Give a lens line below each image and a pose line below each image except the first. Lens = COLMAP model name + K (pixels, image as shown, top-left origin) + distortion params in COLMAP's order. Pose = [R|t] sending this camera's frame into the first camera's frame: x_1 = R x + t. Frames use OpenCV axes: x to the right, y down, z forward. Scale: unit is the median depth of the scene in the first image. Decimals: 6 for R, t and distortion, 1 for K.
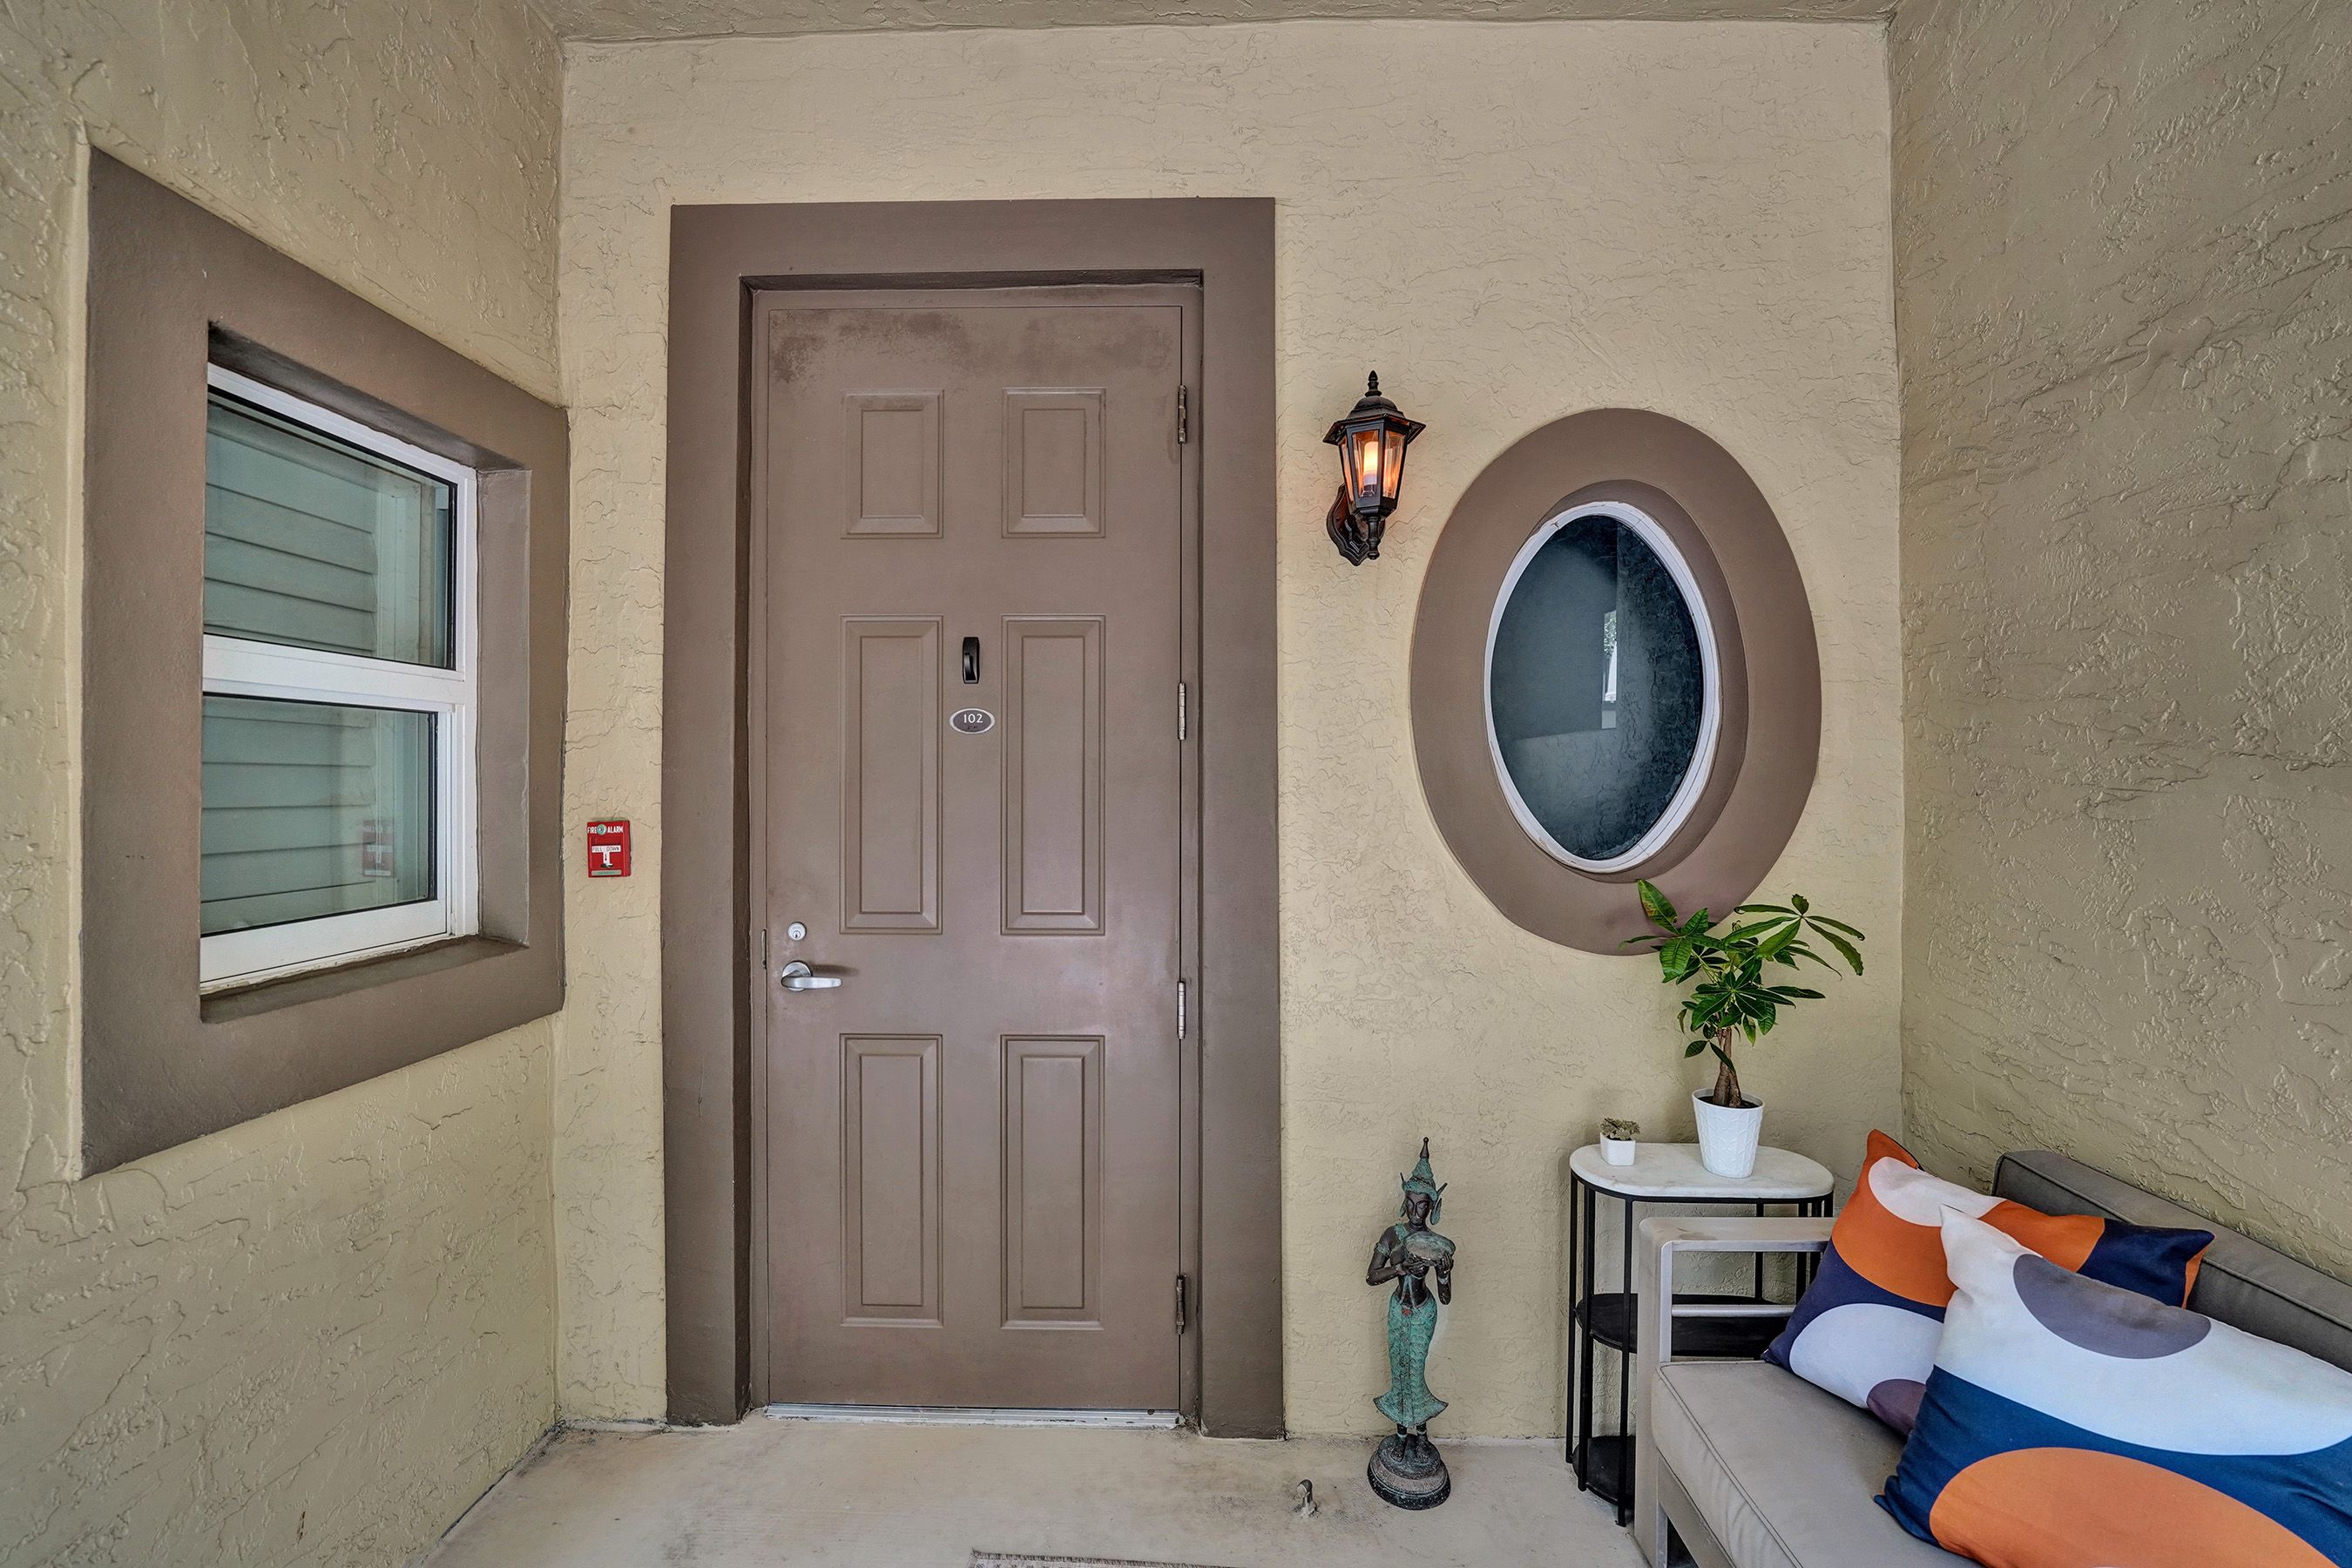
lens RADIAL K [[948.8, 0, 1174.2], [0, 948.8, 779.2], [0, 0, 1]] dist [-0.032485, 0.000176]
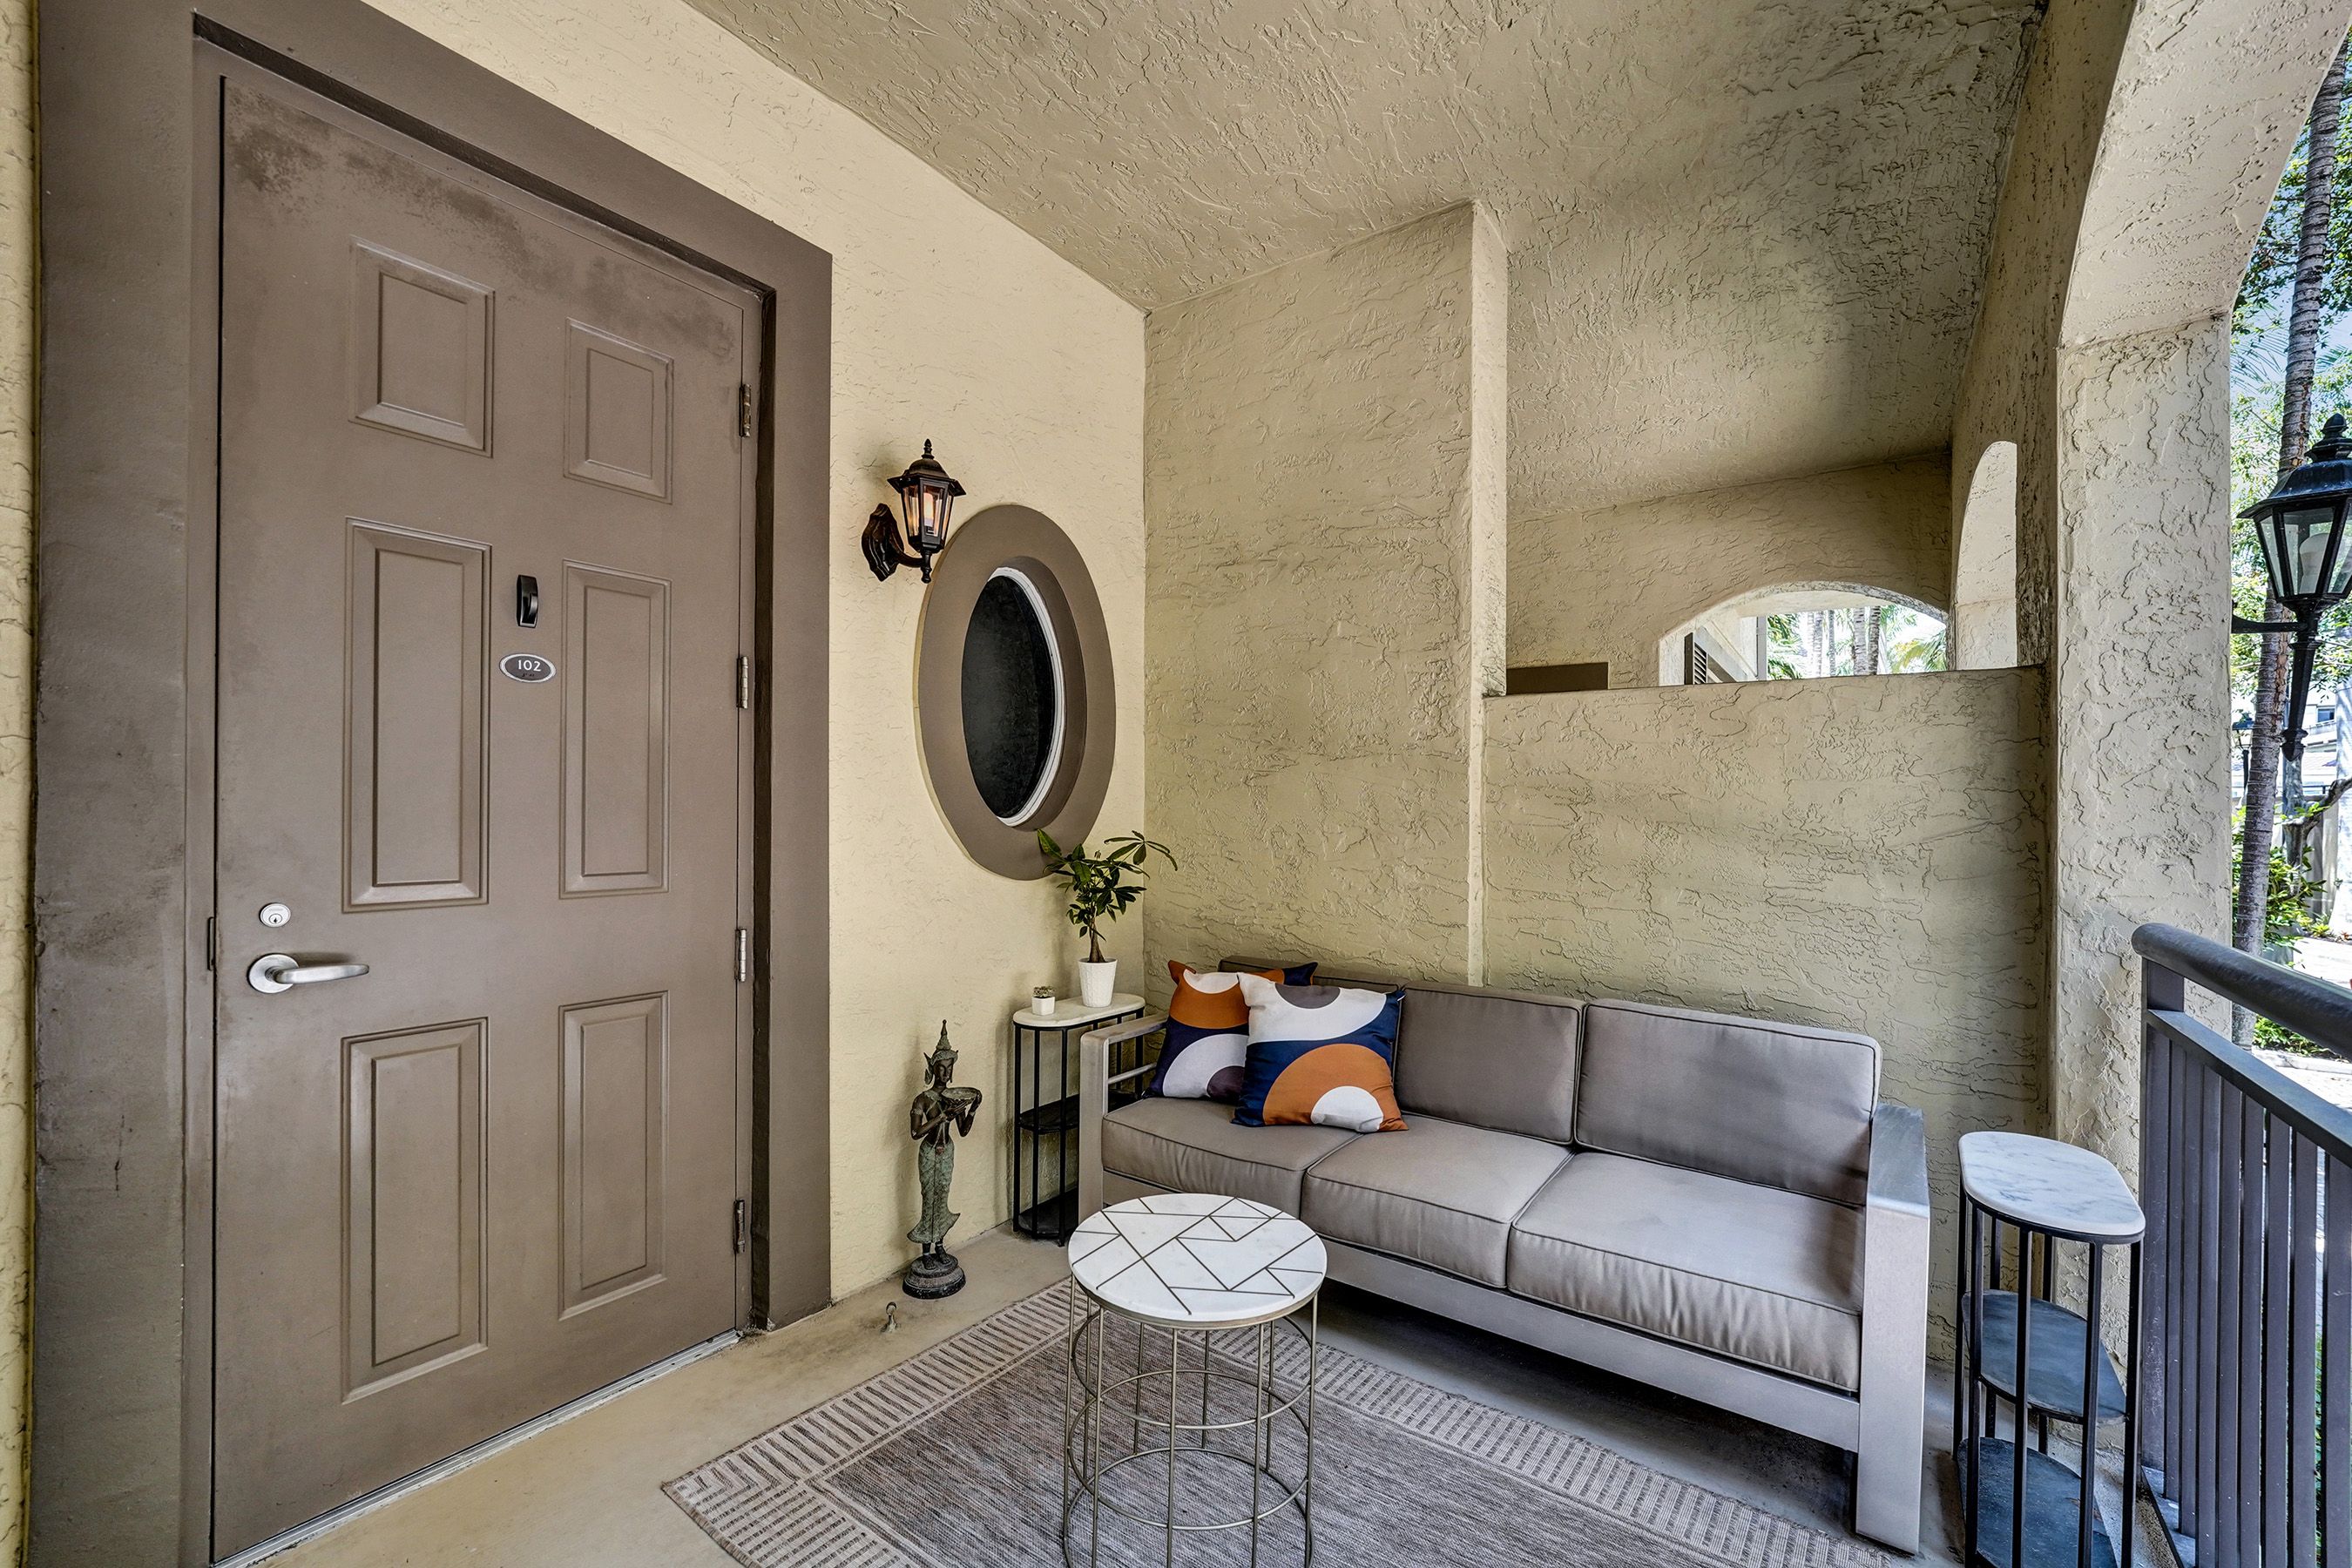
lens RADIAL K [[966.1, 0, 1167.3], [0, 966.1, 804.1], [0, 0, 1]] dist [-0.026972, 0.000348]
pose [[0.562899, 0.006655, 0.826499, -0.649581], [-0.011024, 0.999939, -0.000544, 0.066198], [-0.826452, -0.008805, 0.562938, -0.030532]]
